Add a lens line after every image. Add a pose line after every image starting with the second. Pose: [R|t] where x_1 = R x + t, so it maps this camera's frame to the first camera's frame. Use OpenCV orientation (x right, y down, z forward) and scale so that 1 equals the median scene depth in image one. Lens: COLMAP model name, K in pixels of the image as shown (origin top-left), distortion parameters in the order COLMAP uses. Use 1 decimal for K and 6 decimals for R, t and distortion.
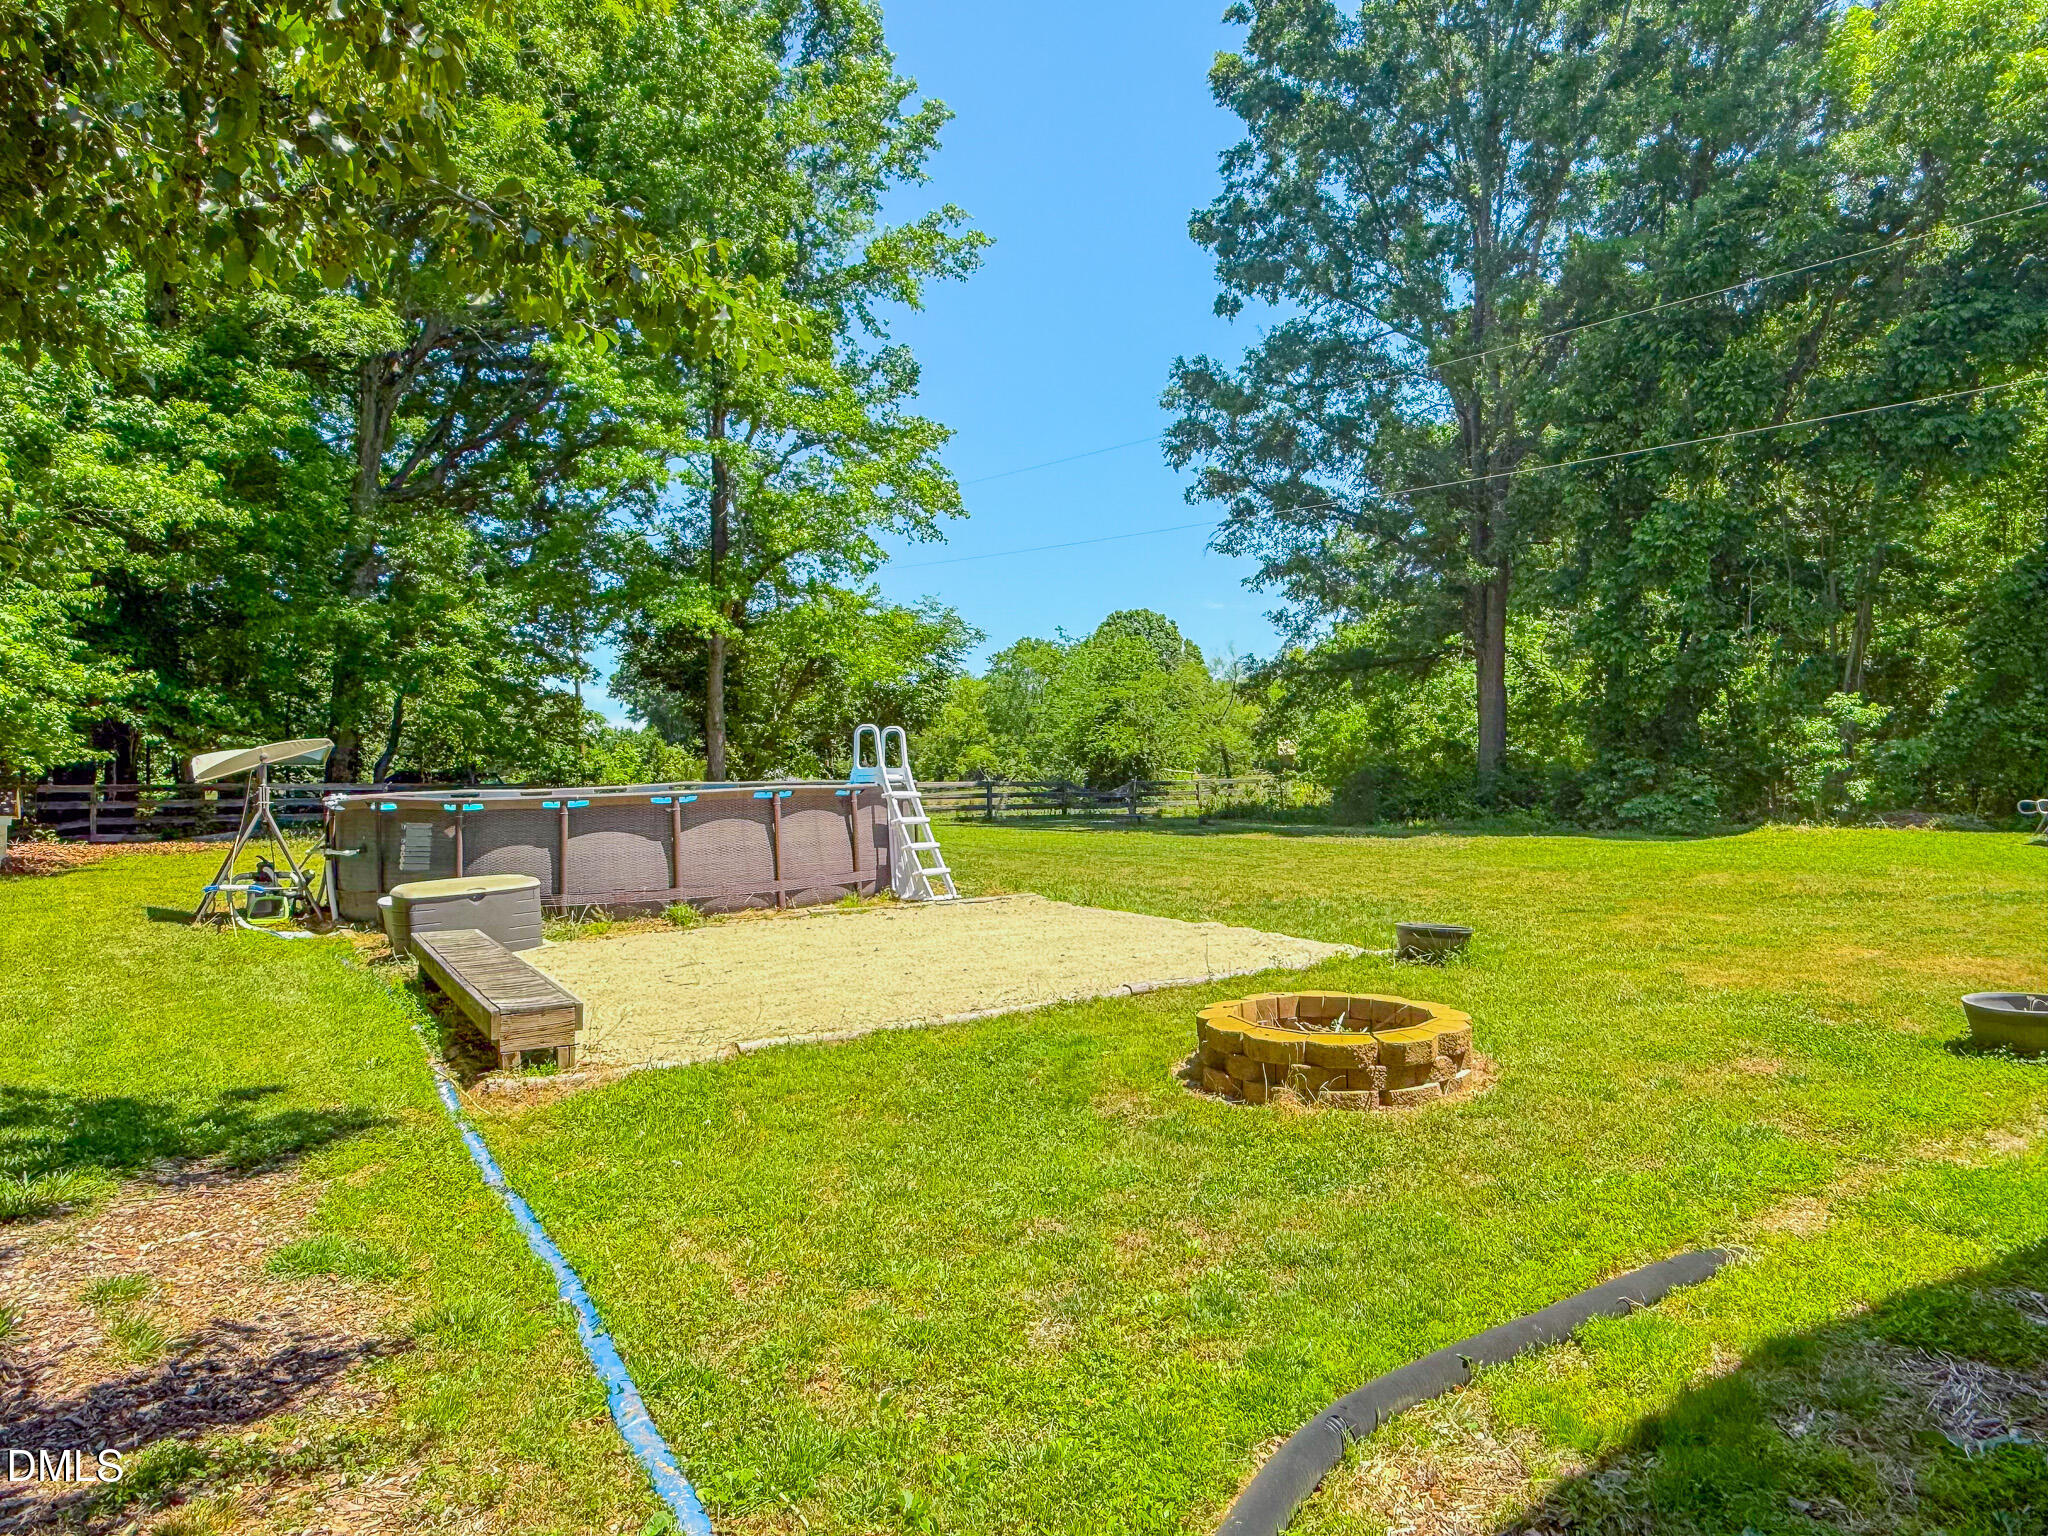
lens RADIAL K [[1340.8, 0, 1026.2], [0, 1340.8, 768.7], [0, 0, 1]] dist [0.004480, -0.004934]
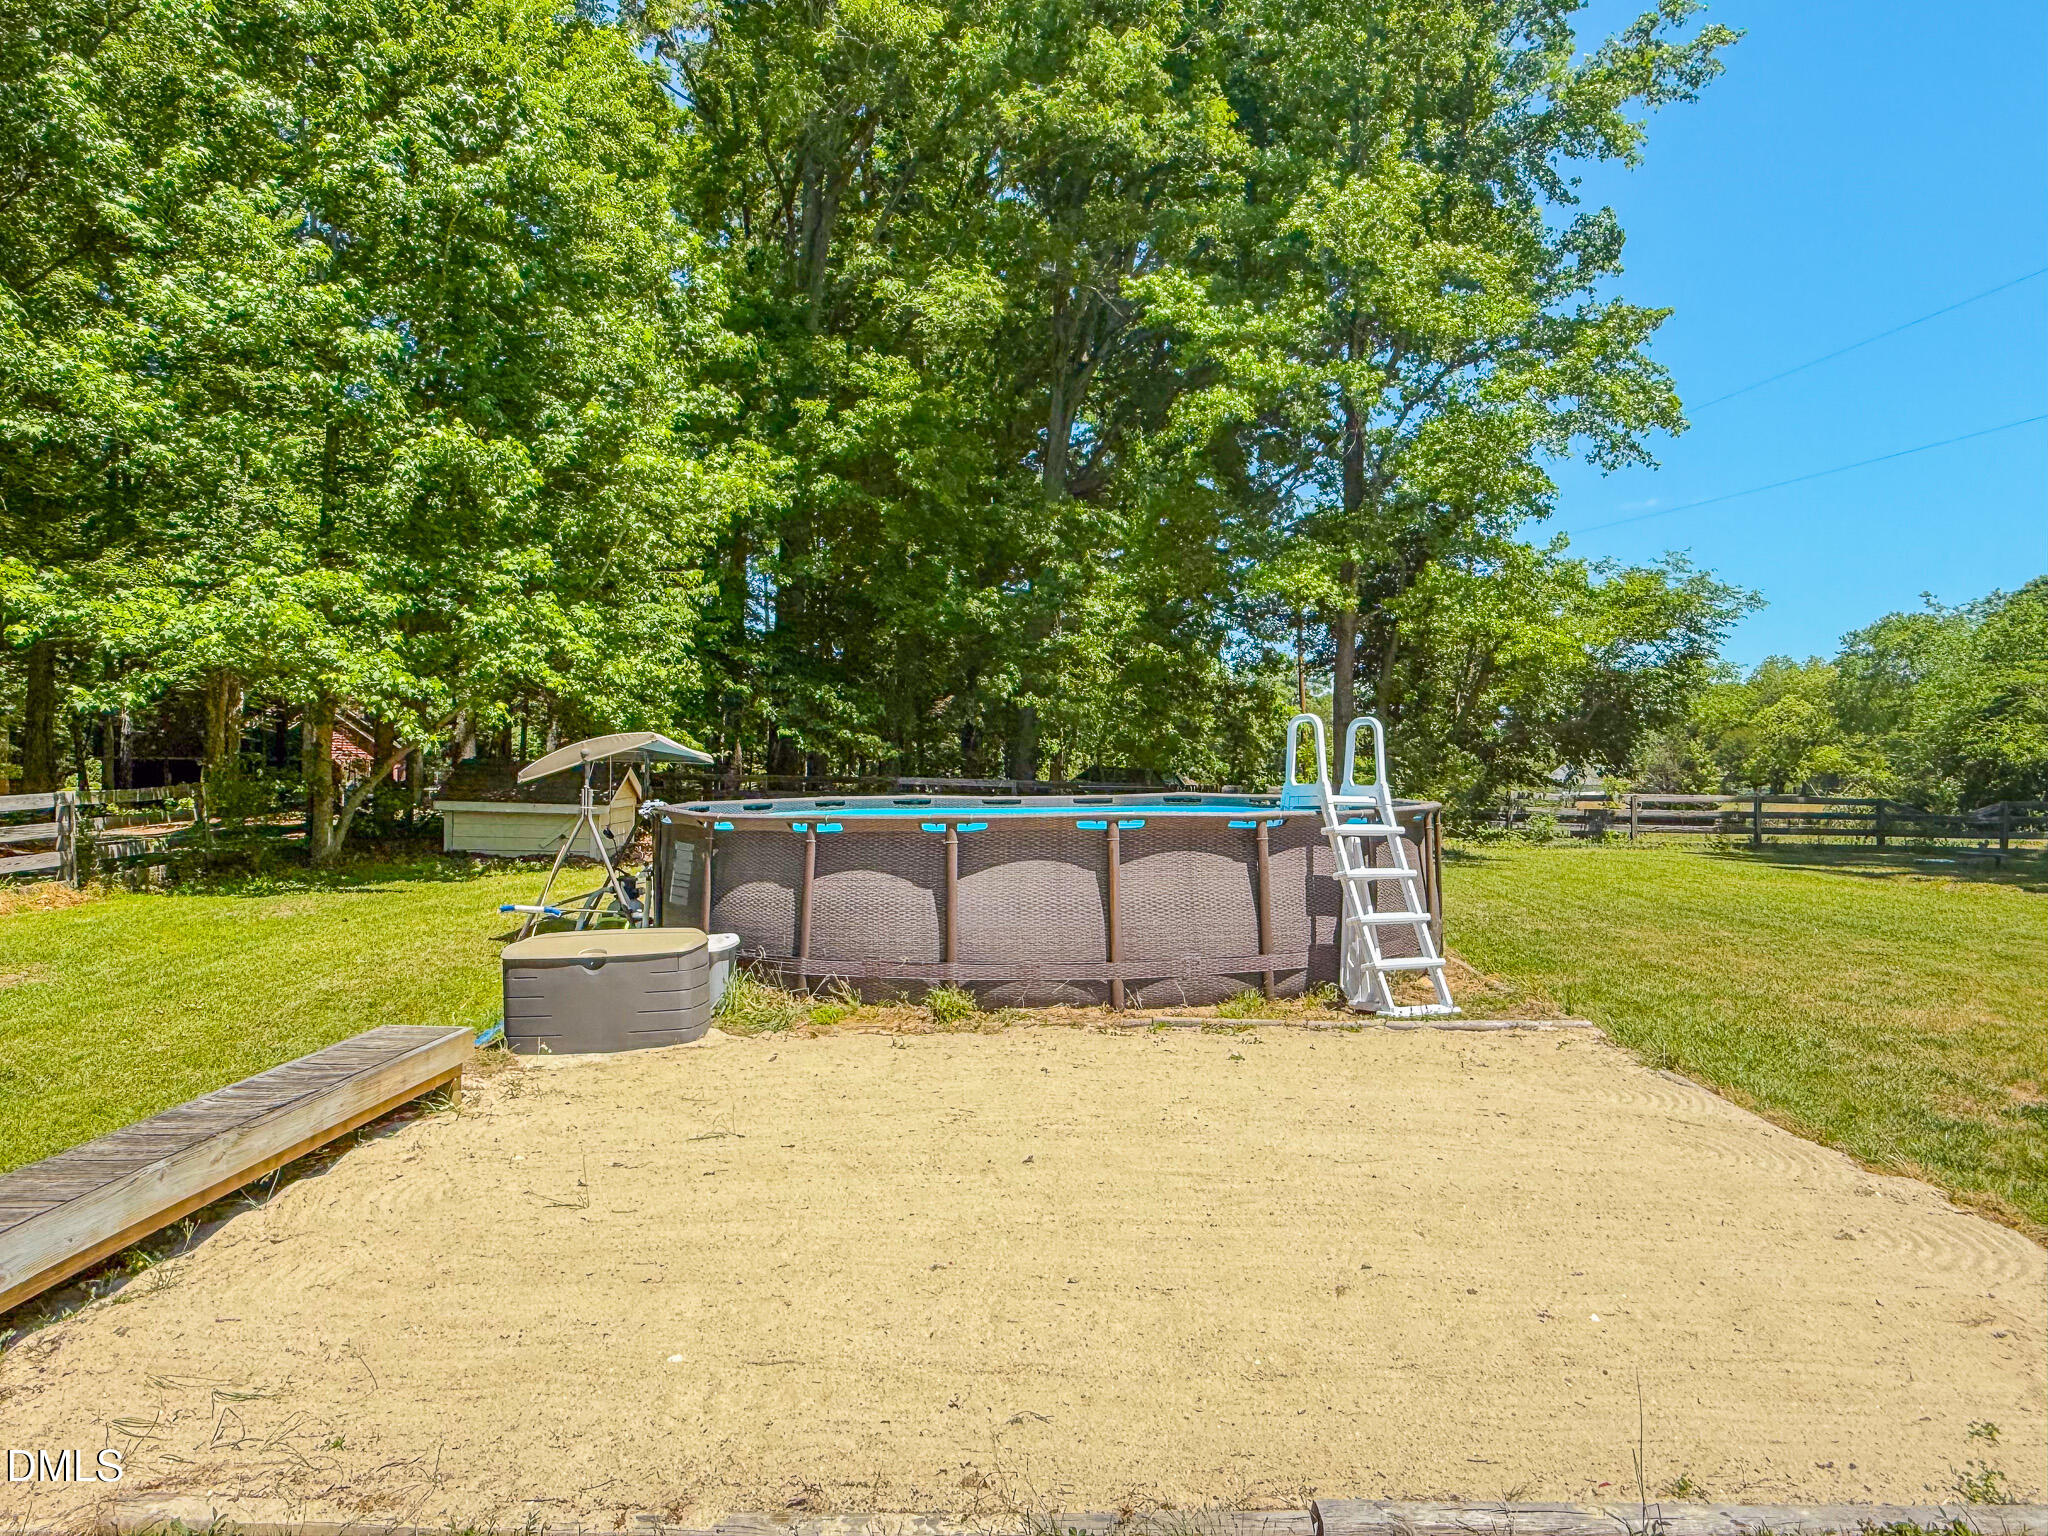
lens RADIAL K [[1340.8, 0, 1018.9], [0, 1340.8, 753.8], [0, 0, 1]] dist [0.004480, -0.004934]
pose [[0.832462, 0.013688, -0.553914, 0.066456], [-0.018528, 0.999823, -0.003138, -0.005860], [0.553773, 0.012875, 0.832568, 0.244634]]
